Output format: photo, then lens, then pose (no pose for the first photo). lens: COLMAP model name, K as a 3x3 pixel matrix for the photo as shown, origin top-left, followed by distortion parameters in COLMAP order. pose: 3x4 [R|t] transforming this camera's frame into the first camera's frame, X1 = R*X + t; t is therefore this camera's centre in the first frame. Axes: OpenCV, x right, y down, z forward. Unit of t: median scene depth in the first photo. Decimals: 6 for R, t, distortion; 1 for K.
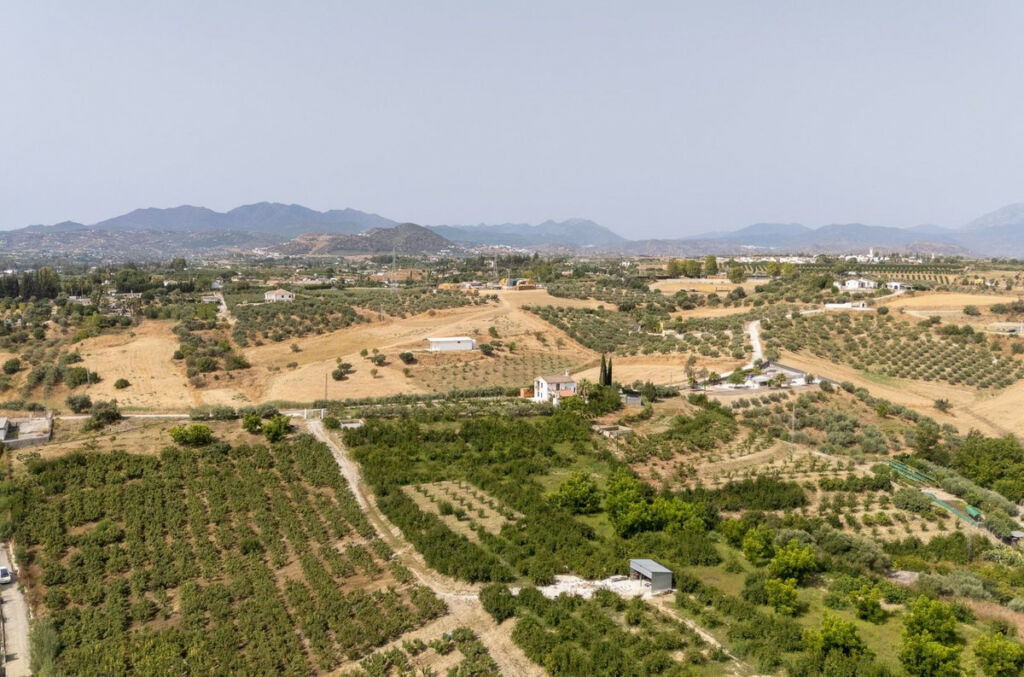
lens RADIAL K [[880.1, 0, 514.2], [0, 880.1, 336.9], [0, 0, 1]] dist [0.108383, -0.164252]
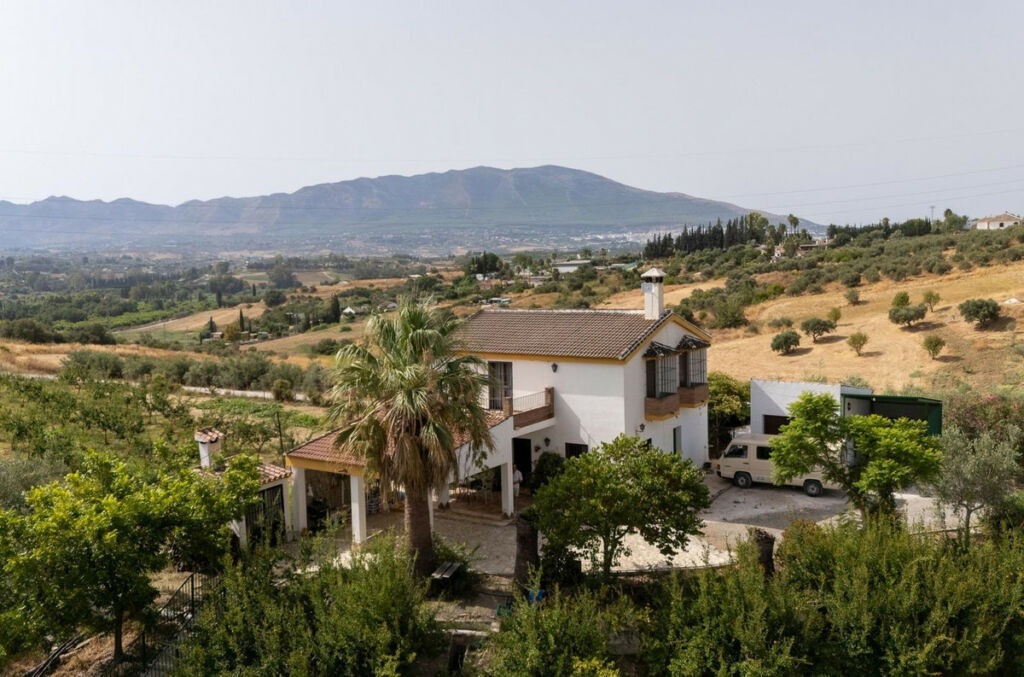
lens RADIAL K [[880.1, 0, 514.7], [0, 880.1, 340.3], [0, 0, 1]] dist [0.108383, -0.164252]
pose [[0.508776, 0.053130, -0.859258, 0.100717], [-0.043087, 0.998414, 0.036222, 0.026932], [0.859820, 0.018594, 0.510259, 0.559387]]
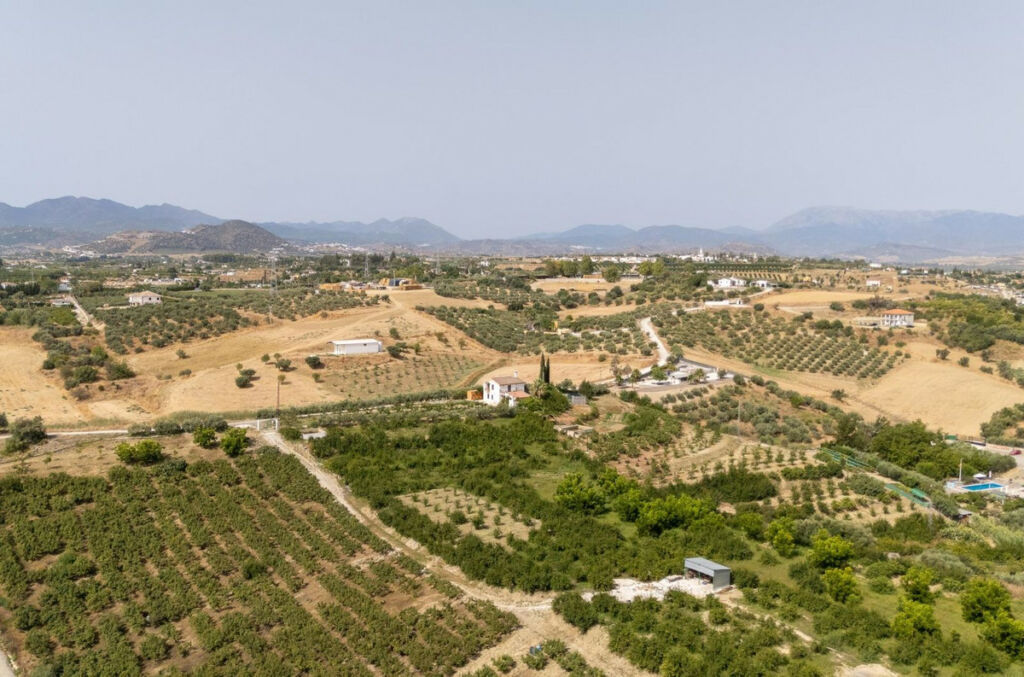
lens RADIAL K [[880.1, 0, 514.3], [0, 880.1, 334.3], [0, 0, 1]] dist [0.108383, -0.164252]
pose [[0.982448, -0.016795, 0.185776, -0.076833], [0.017159, 0.999853, -0.000349, -0.002133], [-0.185743, 0.003531, 0.982592, 0.014187]]
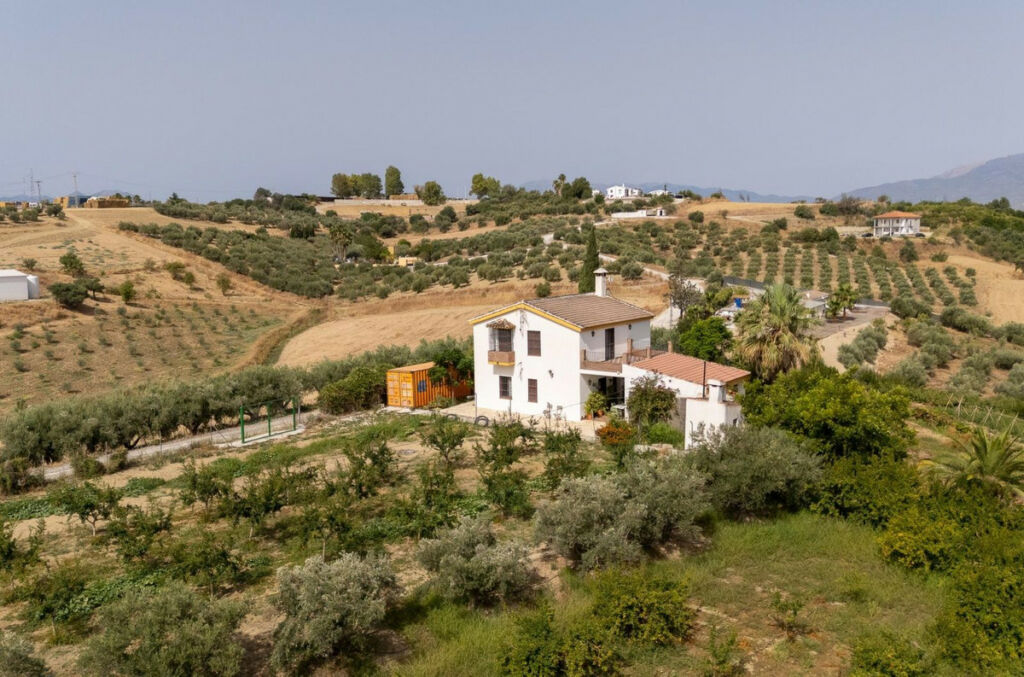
lens RADIAL K [[880.1, 0, 515.3], [0, 880.1, 341.0], [0, 0, 1]] dist [0.108383, -0.164252]
pose [[0.881417, -0.077101, 0.466004, -0.041822], [0.062245, 0.996944, 0.047213, 0.026820], [-0.468219, -0.012608, 0.883522, 0.493394]]
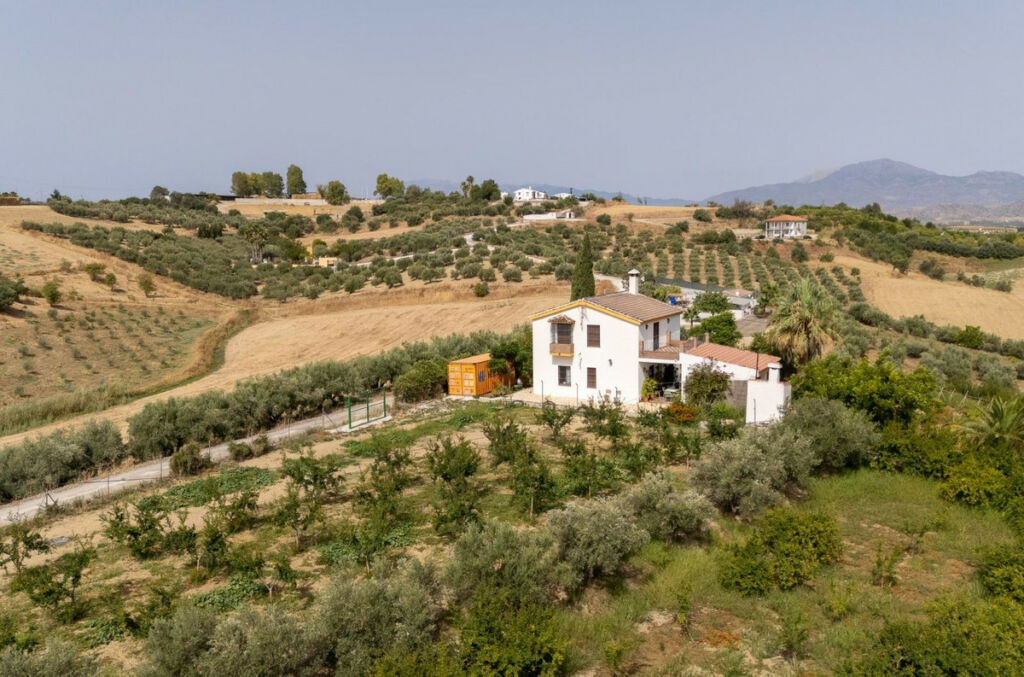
lens RADIAL K [[880.1, 0, 512.7], [0, 880.1, 342.4], [0, 0, 1]] dist [0.108383, -0.164252]
pose [[0.812858, -0.089025, 0.575618, -0.073627], [0.068509, 0.996004, 0.057297, 0.025241], [-0.578419, -0.007140, 0.815709, 0.494611]]
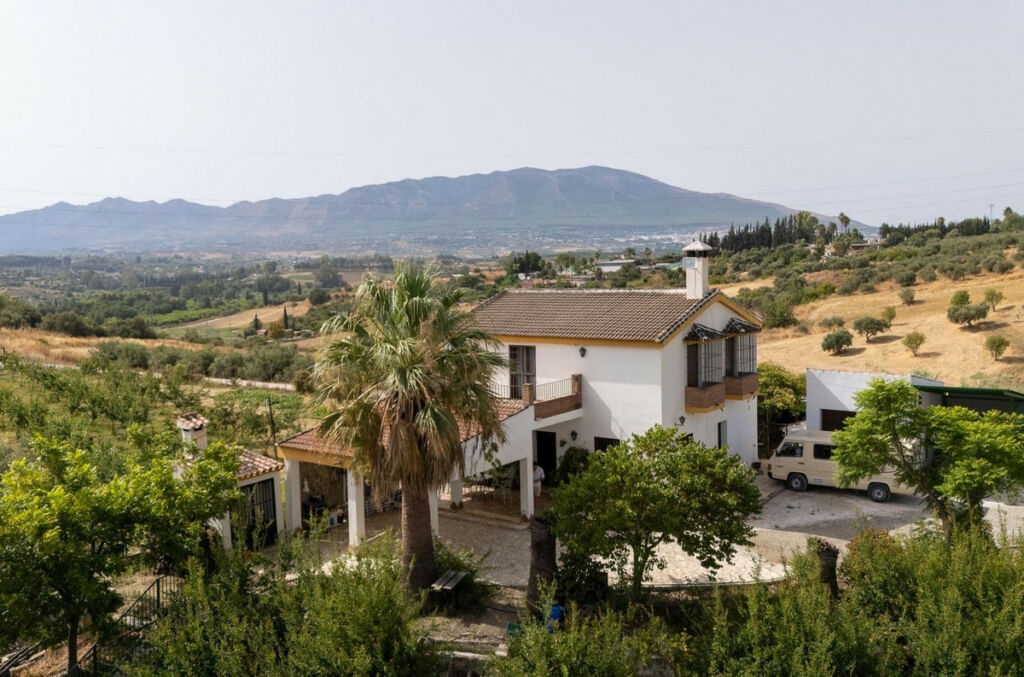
lens RADIAL K [[880.1, 0, 514.7], [0, 880.1, 339.0], [0, 0, 1]] dist [0.108383, -0.164252]
pose [[0.465726, 0.054692, -0.883237, 0.094187], [-0.049114, 0.998147, 0.035910, 0.028797], [0.883565, 0.026655, 0.467550, 0.565186]]
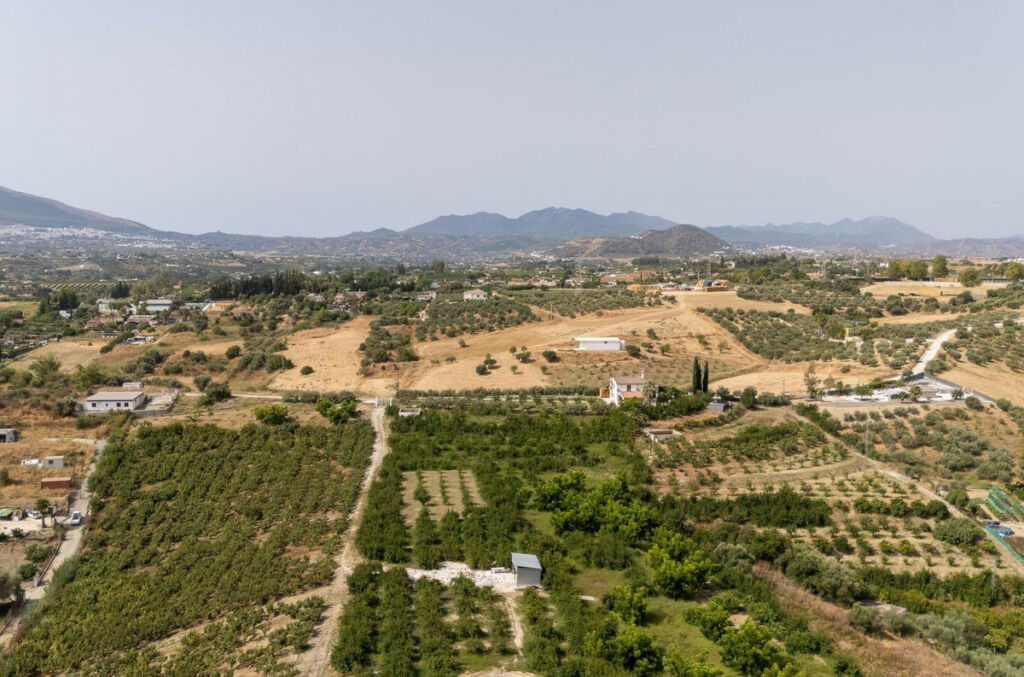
lens RADIAL K [[880.1, 0, 516.4], [0, 880.1, 335.3], [0, 0, 1]] dist [0.108383, -0.164252]
pose [[0.951032, 0.026116, -0.307988, 0.139888], [-0.027439, 0.999623, 0.000035, 0.000722], [0.307873, 0.008417, 0.951390, 0.011622]]
